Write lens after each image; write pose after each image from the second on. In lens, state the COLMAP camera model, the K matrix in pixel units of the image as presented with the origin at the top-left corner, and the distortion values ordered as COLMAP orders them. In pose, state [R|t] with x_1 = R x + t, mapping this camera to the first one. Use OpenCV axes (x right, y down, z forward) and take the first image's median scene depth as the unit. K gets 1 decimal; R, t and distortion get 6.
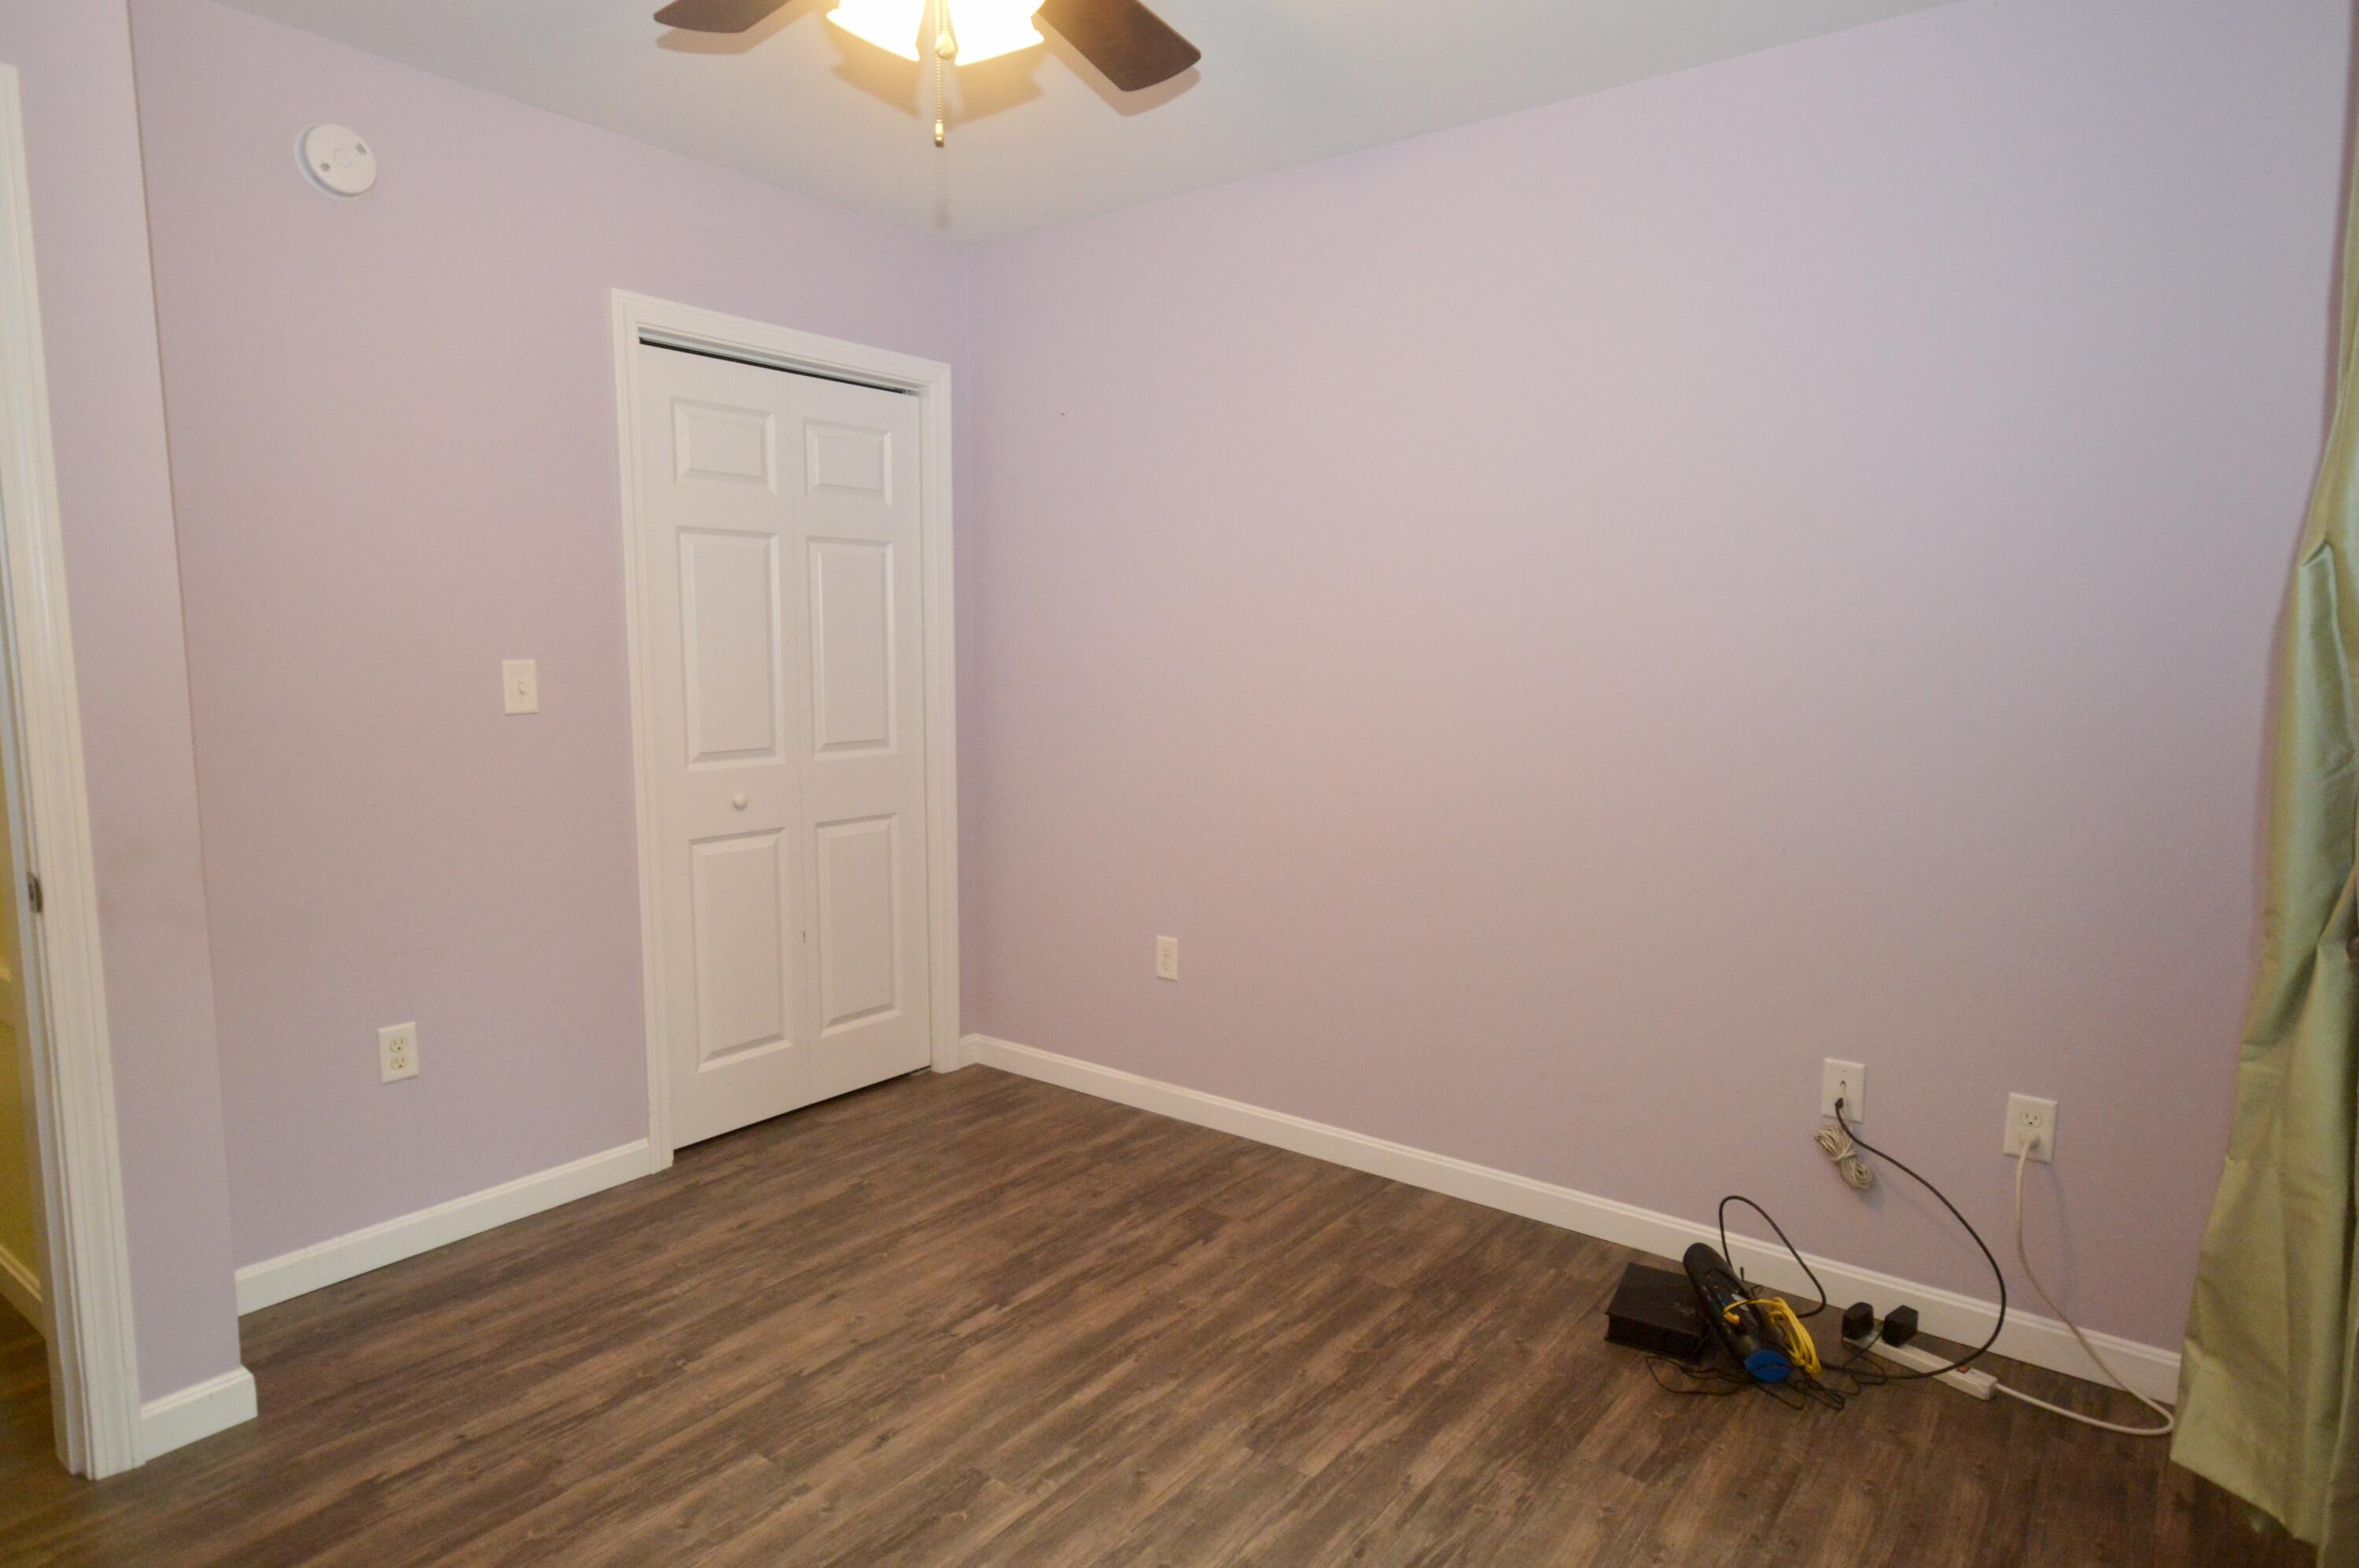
lens RADIAL K [[1291.3, 0, 1142.0], [0, 1291.3, 790.3], [0, 0, 1]] dist [0.010190, 0.005590]
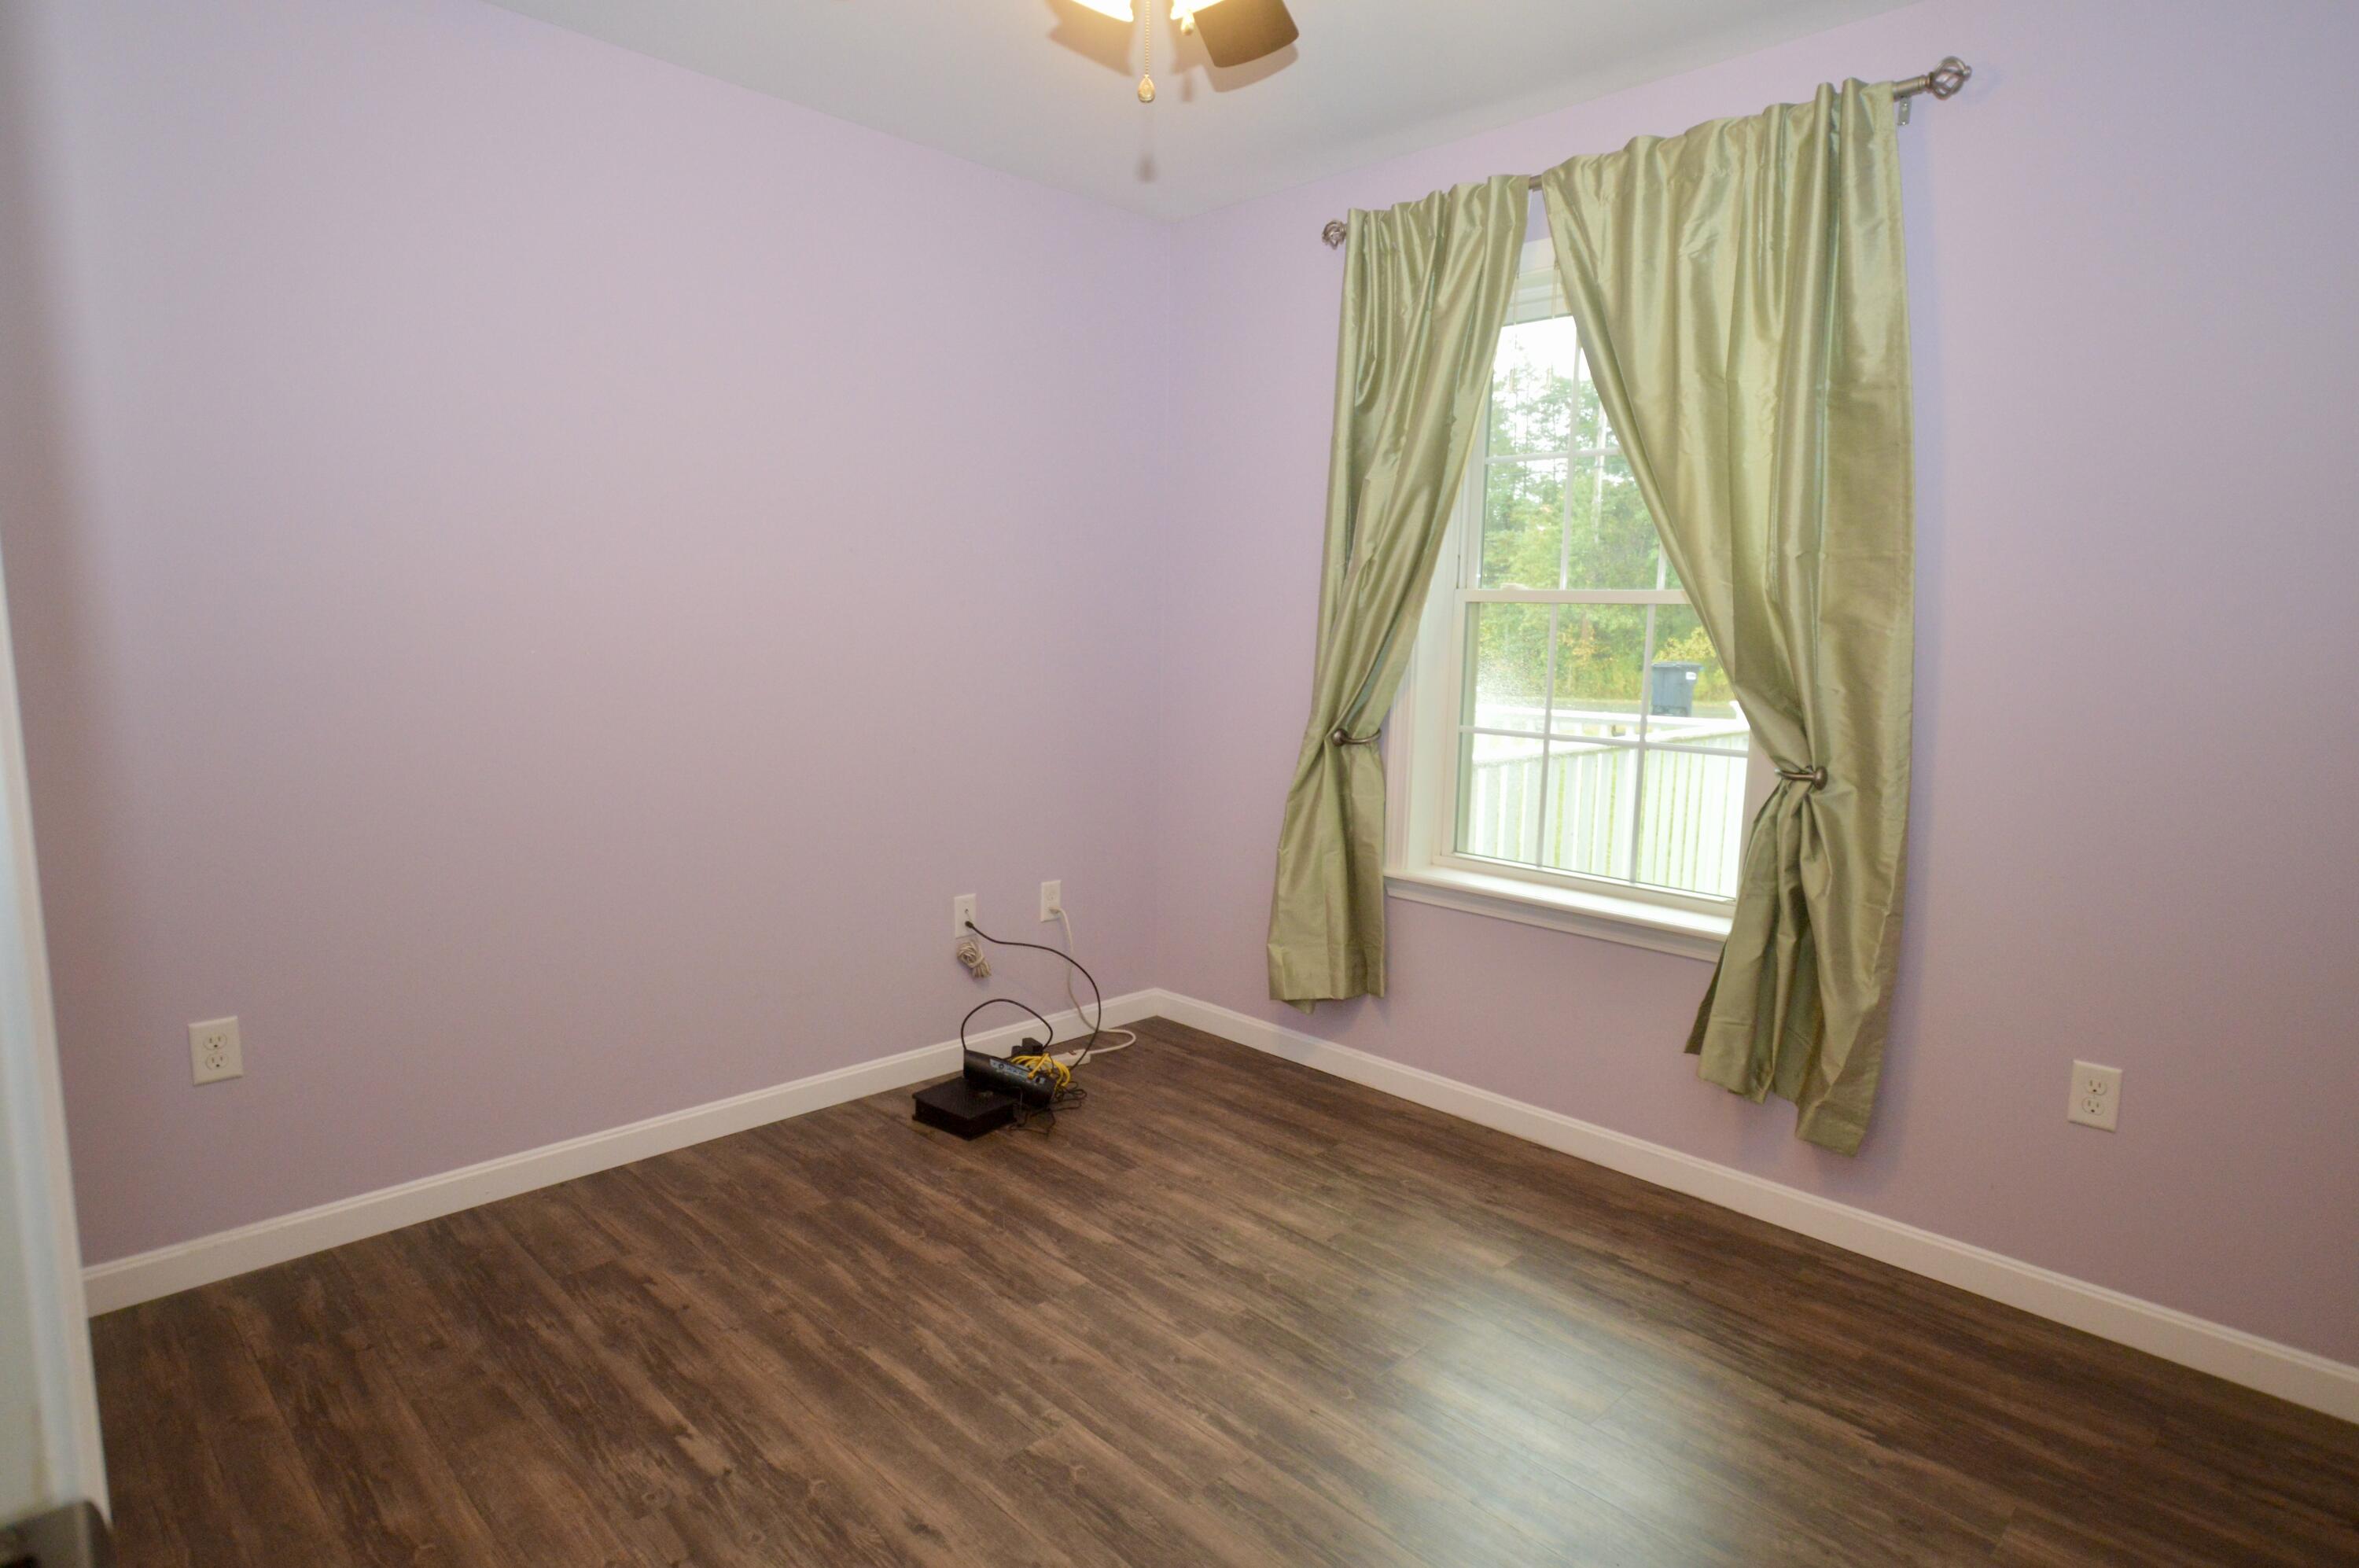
lens RADIAL K [[1291.3, 0, 1133.2], [0, 1291.3, 770.9], [0, 0, 1]] dist [0.010190, 0.005590]
pose [[0.156632, -0.122526, 0.980027, -0.820260], [0.096945, 0.989391, 0.108203, -0.063442], [-0.982888, 0.078061, 0.166848, 0.583803]]
